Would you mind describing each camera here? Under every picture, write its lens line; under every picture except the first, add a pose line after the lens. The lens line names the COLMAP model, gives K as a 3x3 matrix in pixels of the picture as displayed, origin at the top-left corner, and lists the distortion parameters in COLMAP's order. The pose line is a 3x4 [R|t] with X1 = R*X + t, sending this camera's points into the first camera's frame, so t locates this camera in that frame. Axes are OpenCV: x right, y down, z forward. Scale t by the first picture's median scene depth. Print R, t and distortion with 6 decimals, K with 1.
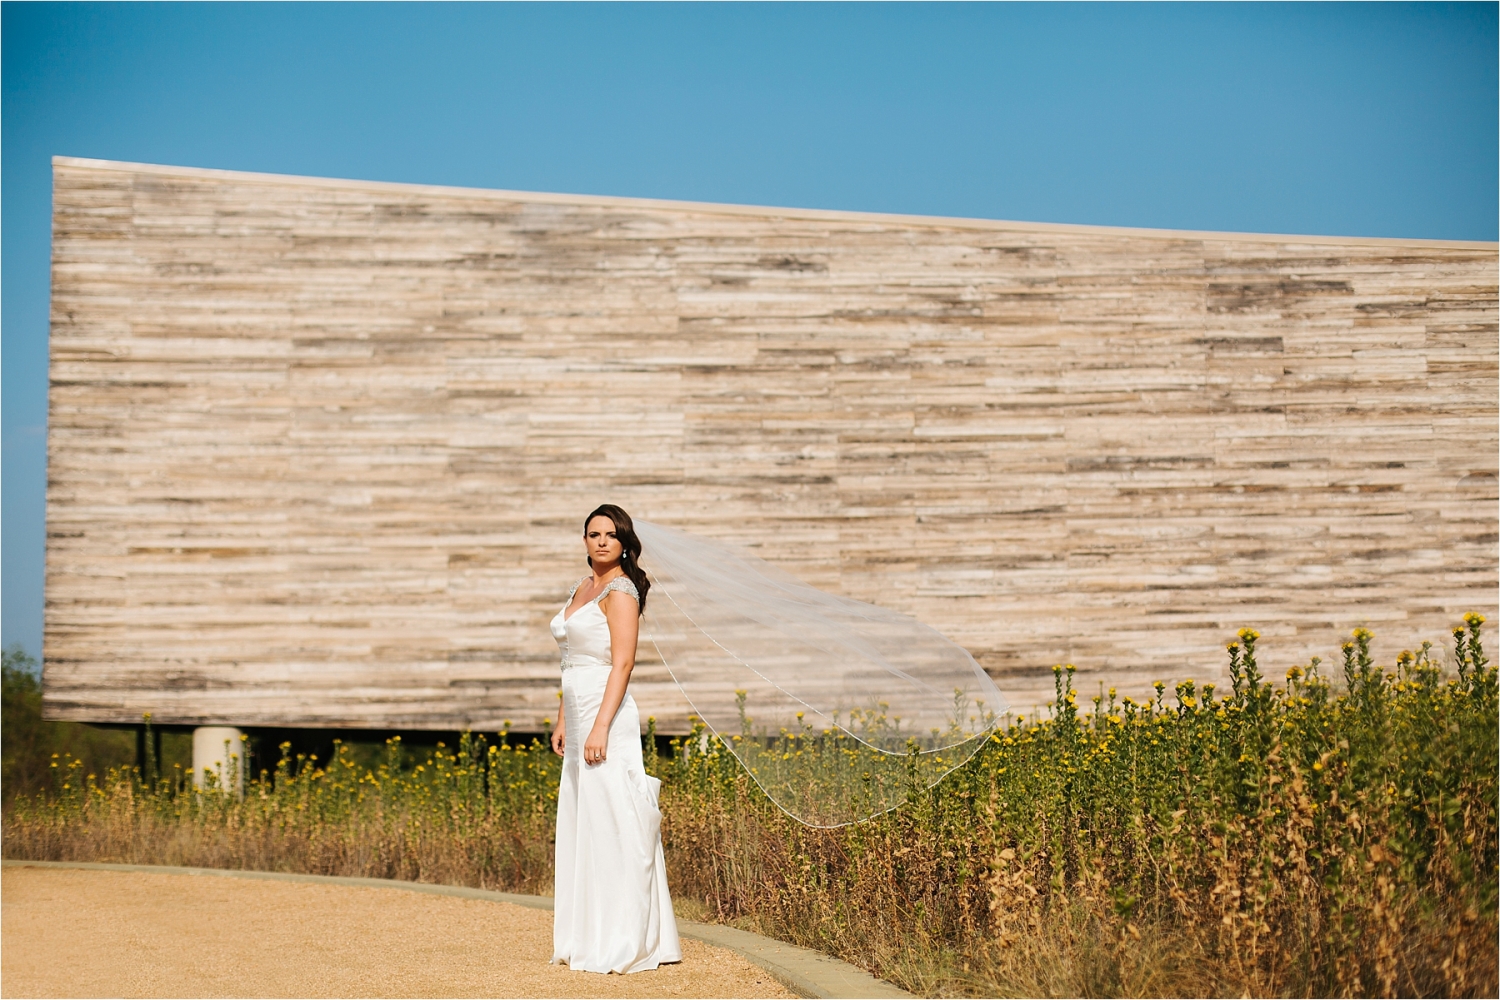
lens RADIAL K [[2153.4, 0, 756.4], [0, 2153.4, 494.8], [0, 0, 1]] dist [-0.139892, 0.158188]
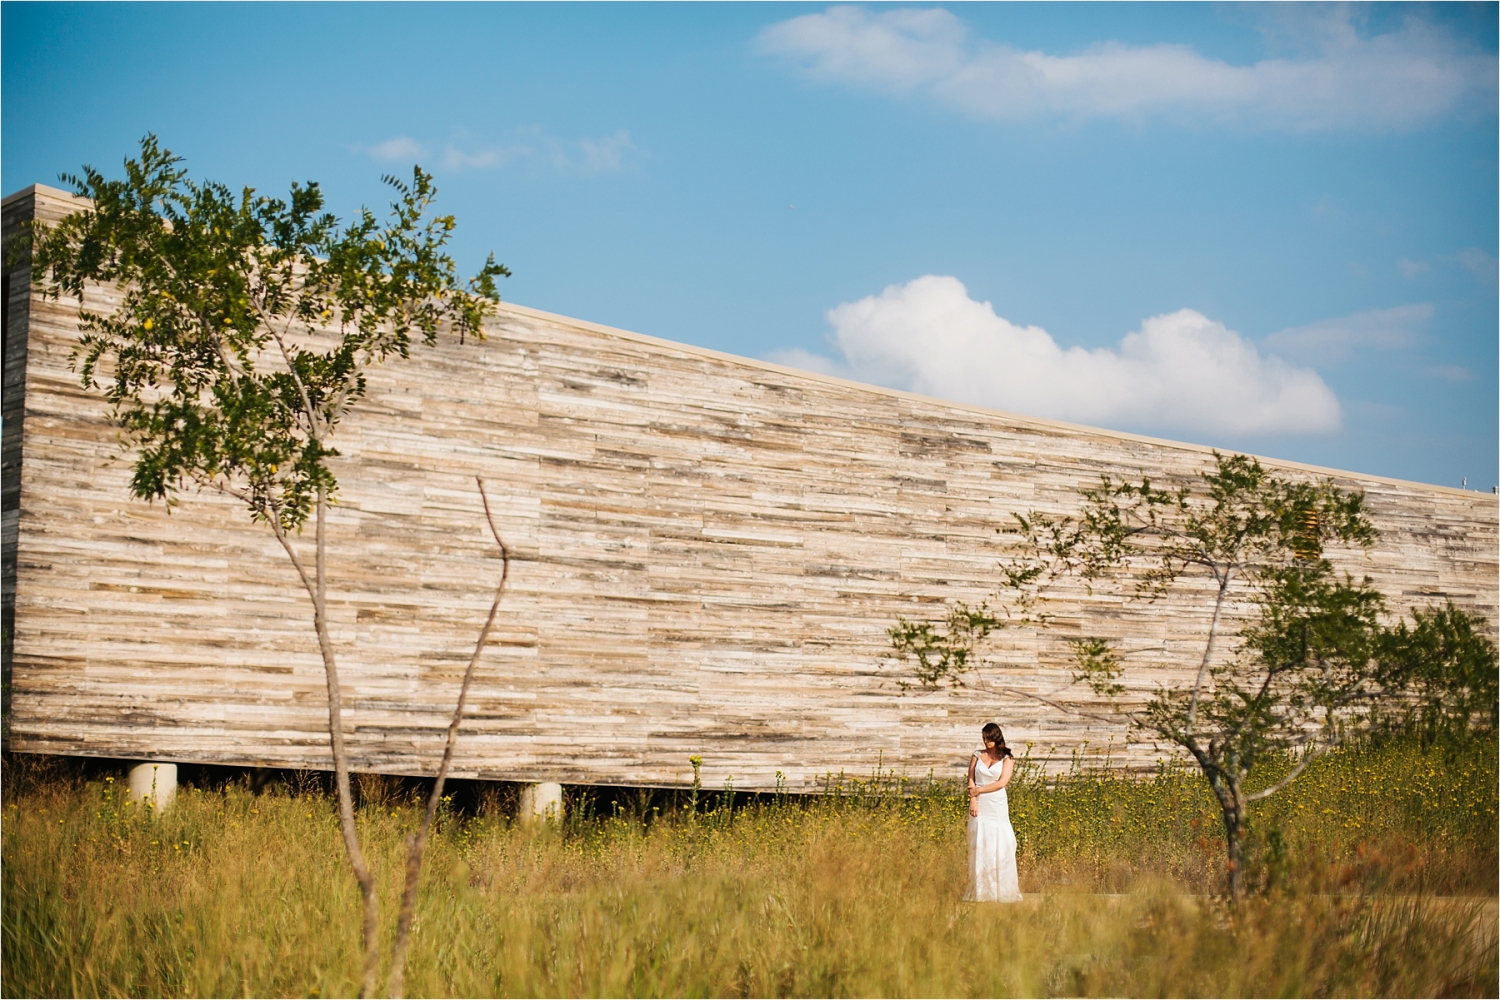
lens RADIAL K [[2153.4, 0, 756.4], [0, 2153.4, 494.8], [0, 0, 1]] dist [-0.139892, 0.158188]
pose [[0.841017, 0.096588, 0.532317, -0.542313], [-0.085999, 0.995291, -0.044722, 0.001015], [-0.534130, -0.008167, 0.845363, -0.020710]]
